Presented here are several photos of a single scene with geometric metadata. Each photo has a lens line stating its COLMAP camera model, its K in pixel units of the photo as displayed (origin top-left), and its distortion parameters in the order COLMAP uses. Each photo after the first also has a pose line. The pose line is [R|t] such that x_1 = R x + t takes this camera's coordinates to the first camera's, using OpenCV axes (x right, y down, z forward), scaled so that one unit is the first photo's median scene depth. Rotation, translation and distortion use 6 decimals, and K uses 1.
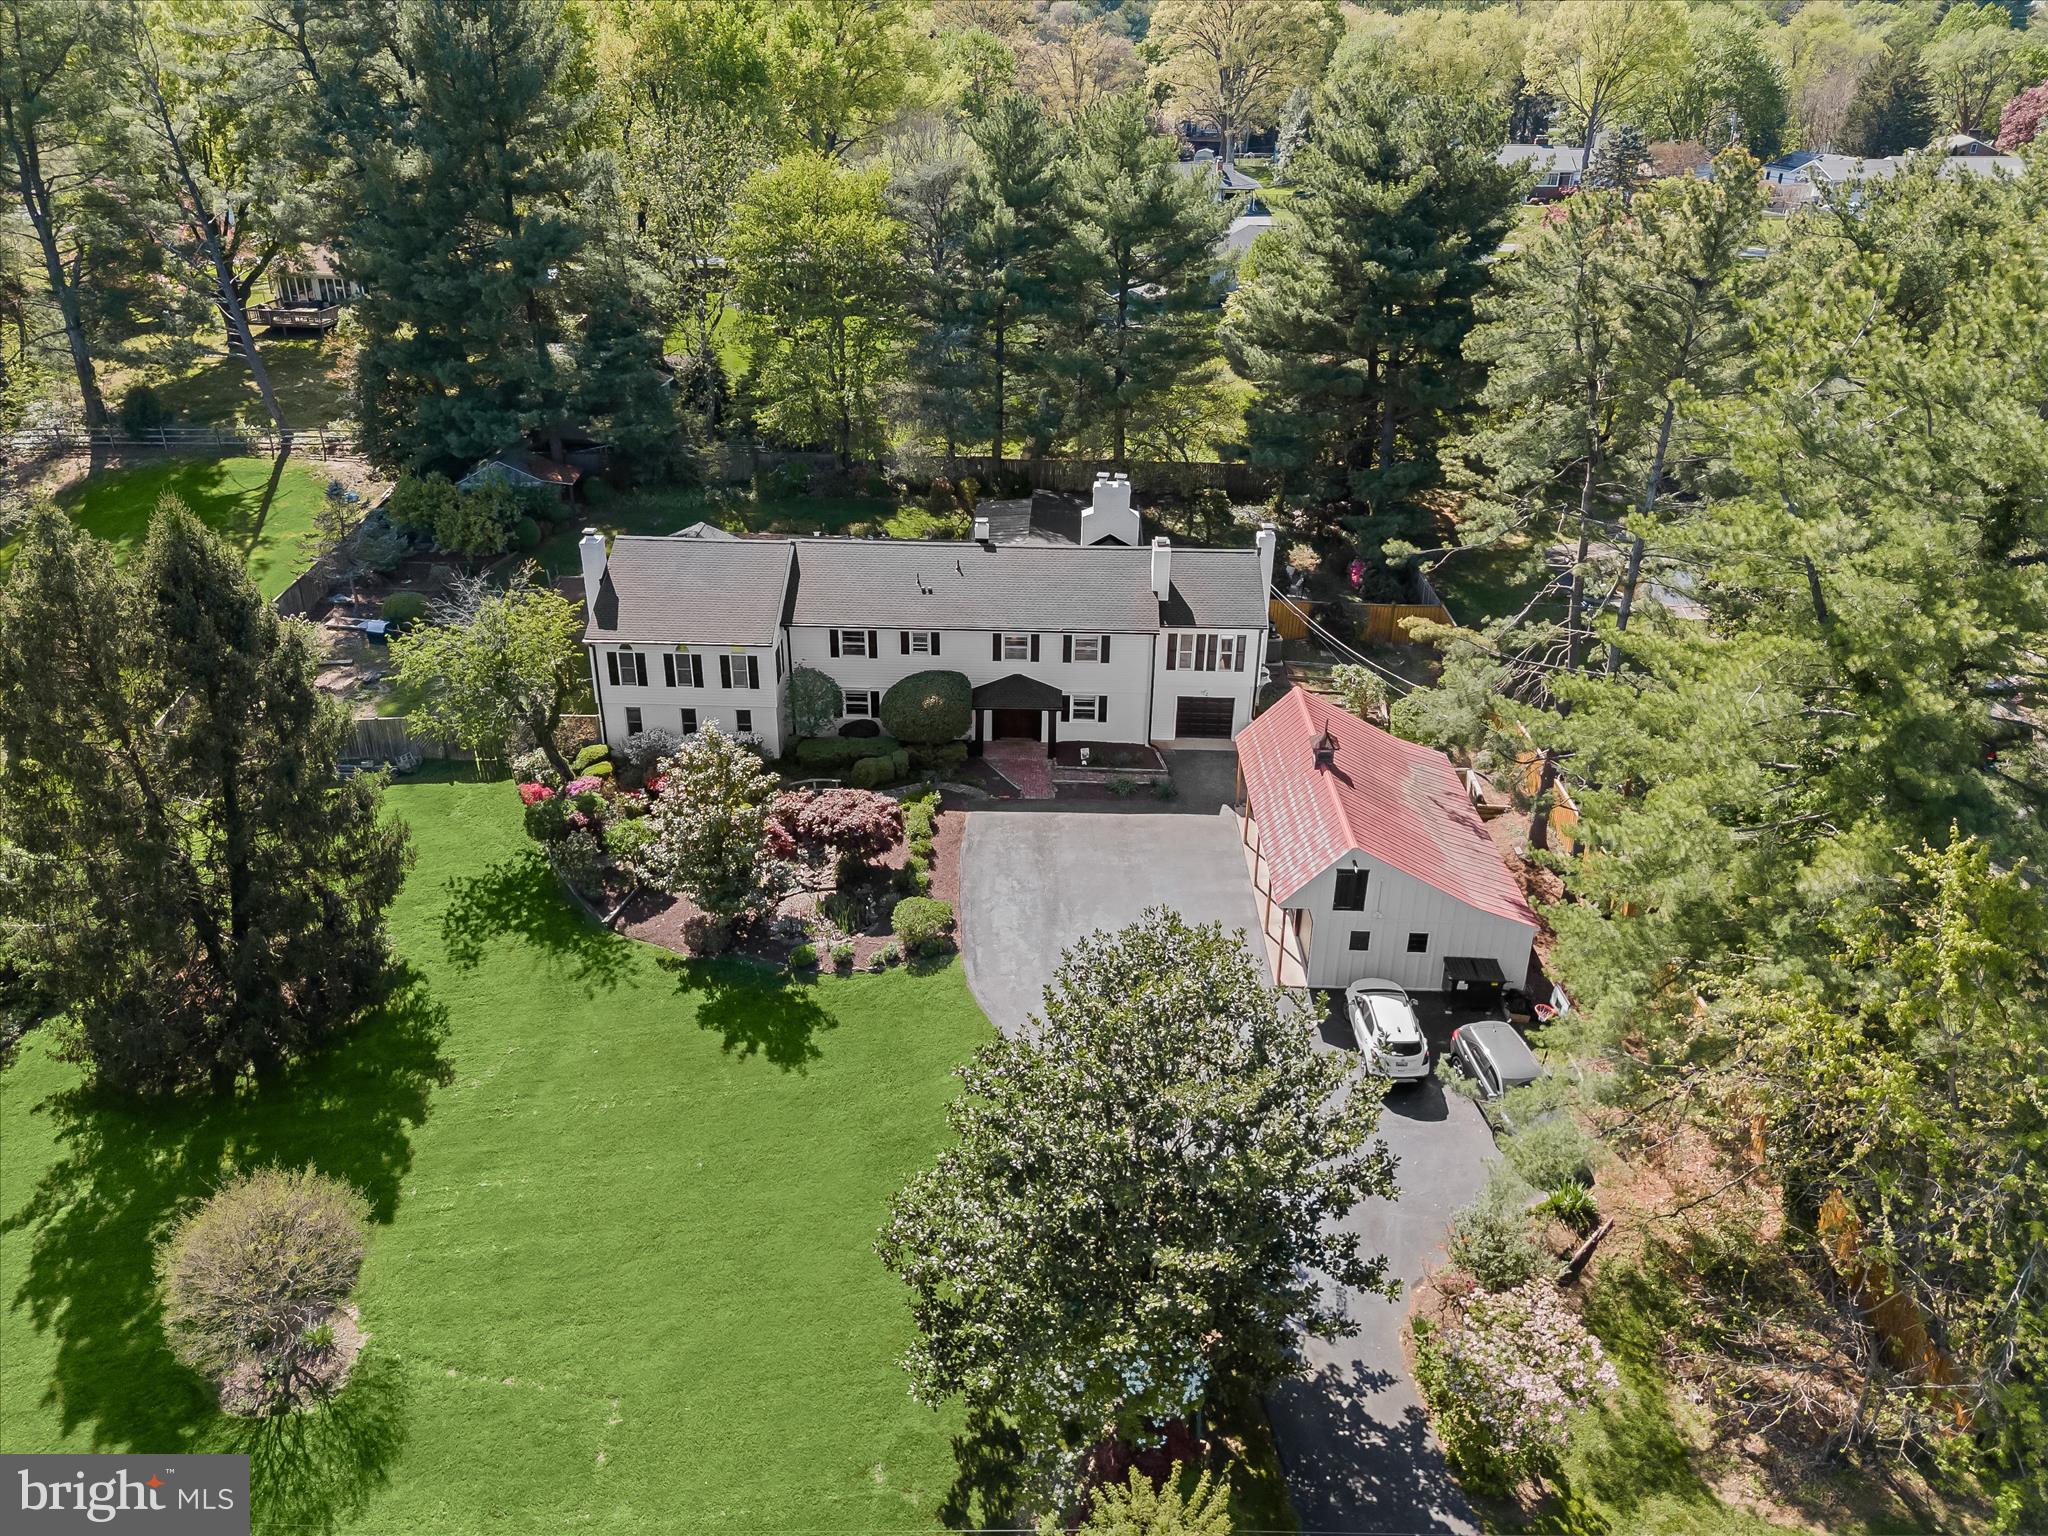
lens RADIAL K [[1474.1, 0, 1021.2], [0, 1474.1, 765.2], [0, 0, 1]] dist [0.054450, -0.043420]
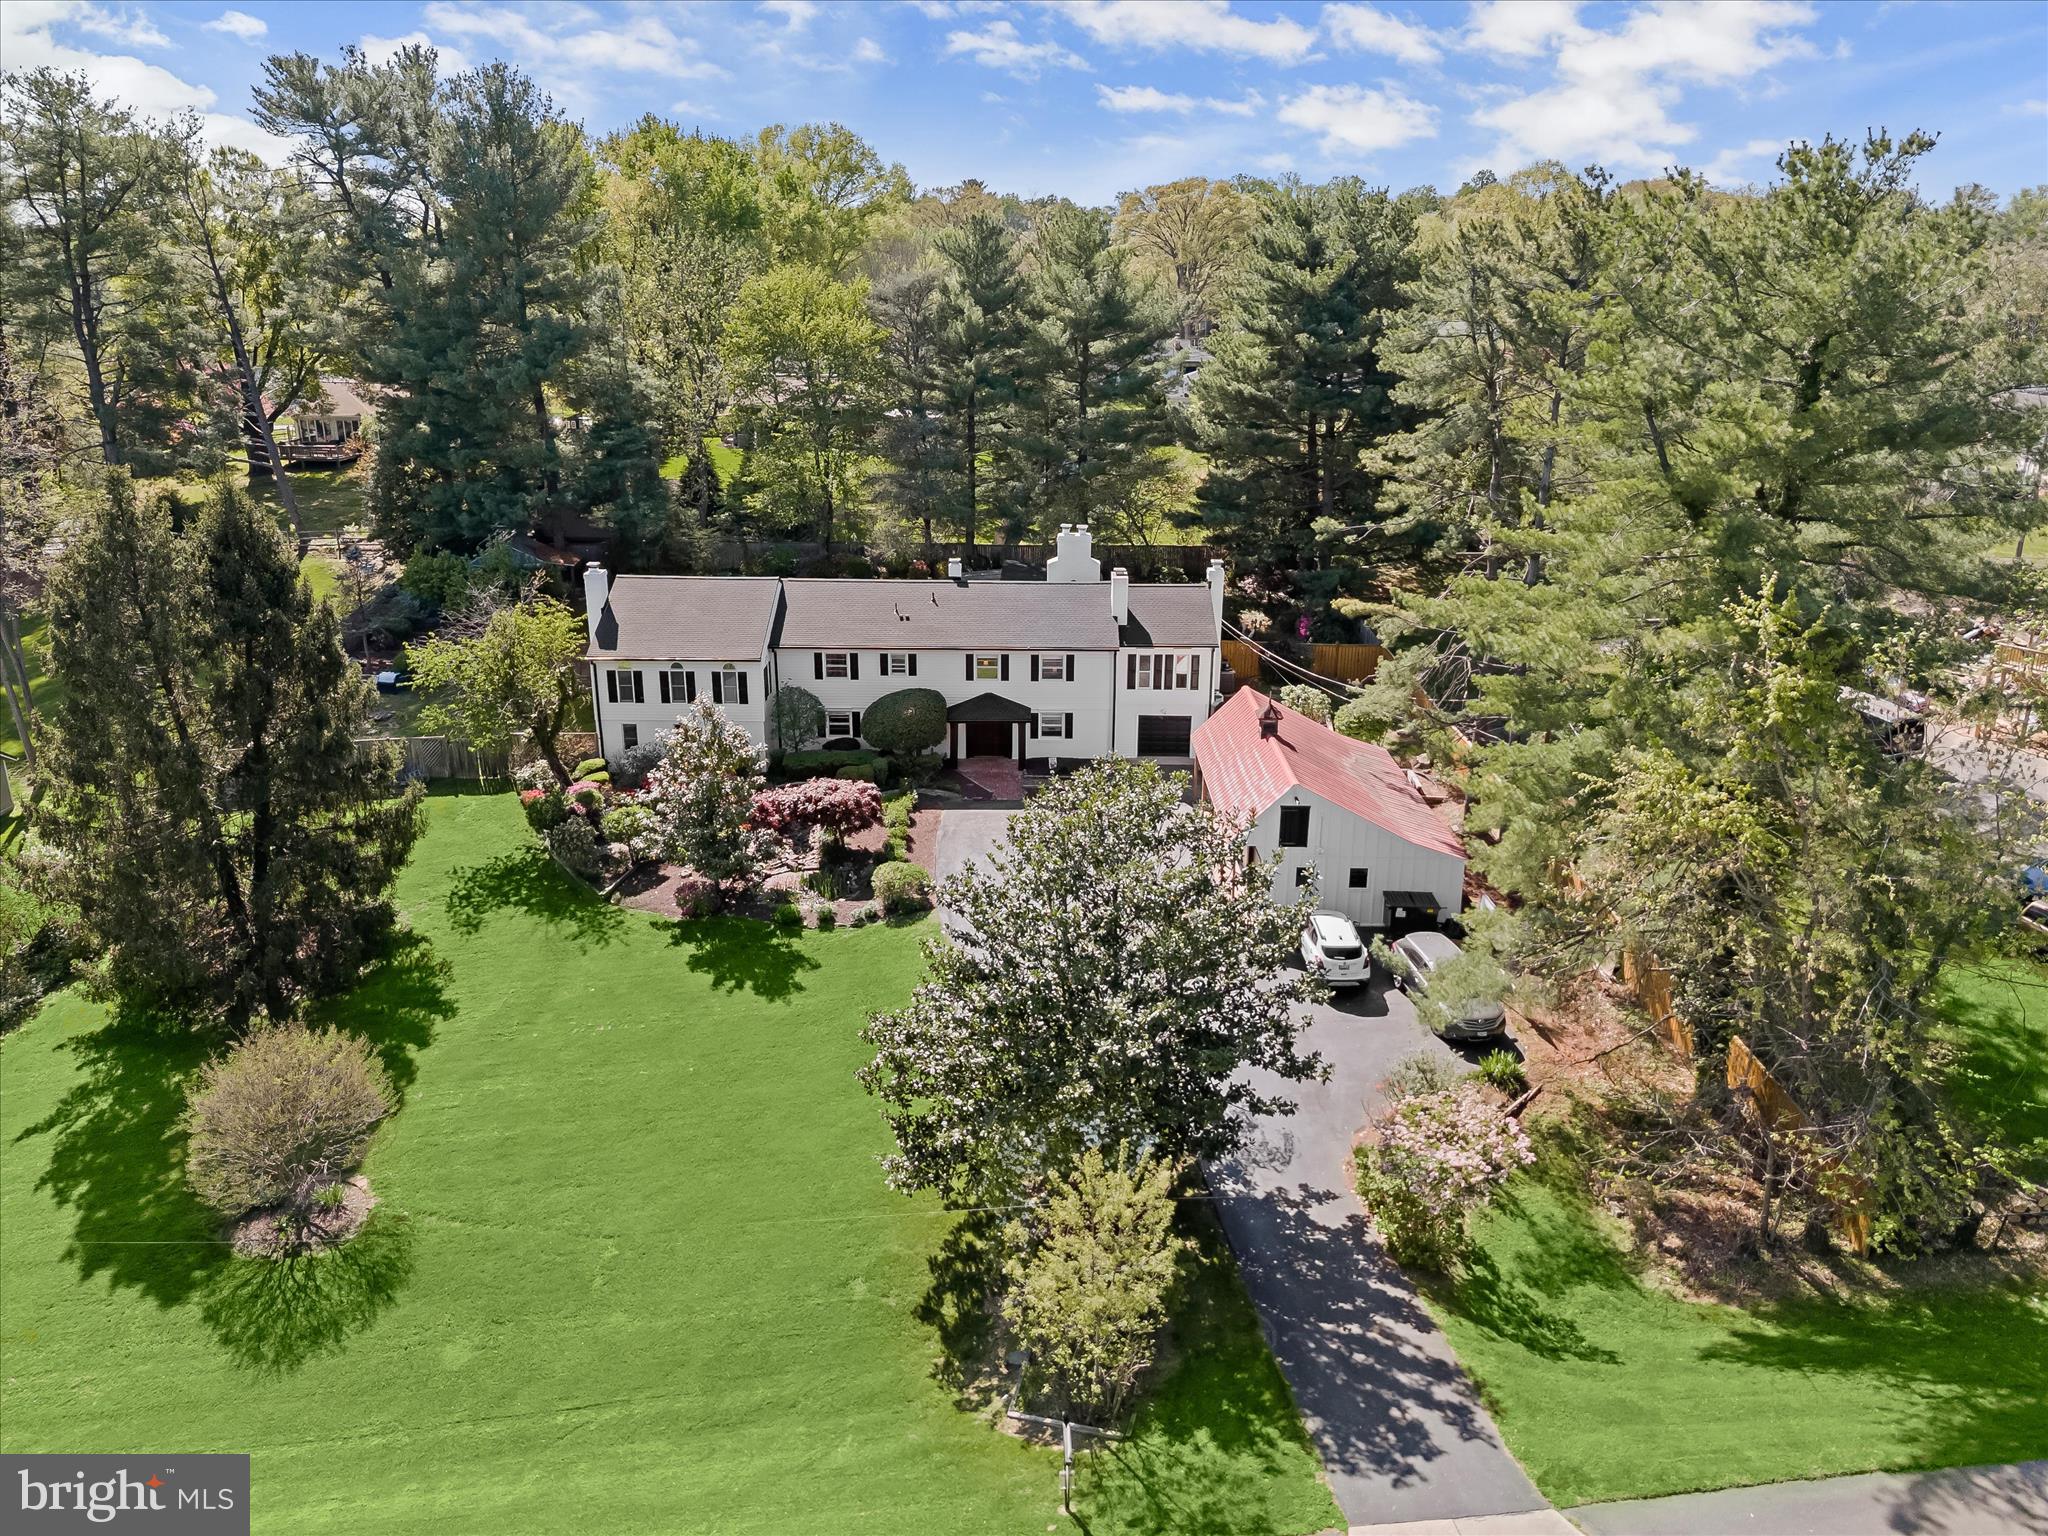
lens RADIAL K [[1474.1, 0, 1022.4], [0, 1474.1, 772.7], [0, 0, 1]] dist [0.054450, -0.043420]
pose [[0.999826, -0.012005, 0.014255, 0.007665], [0.013824, 0.990713, -0.135262, 0.179779], [-0.012499, 0.135436, 0.990707, -0.073799]]
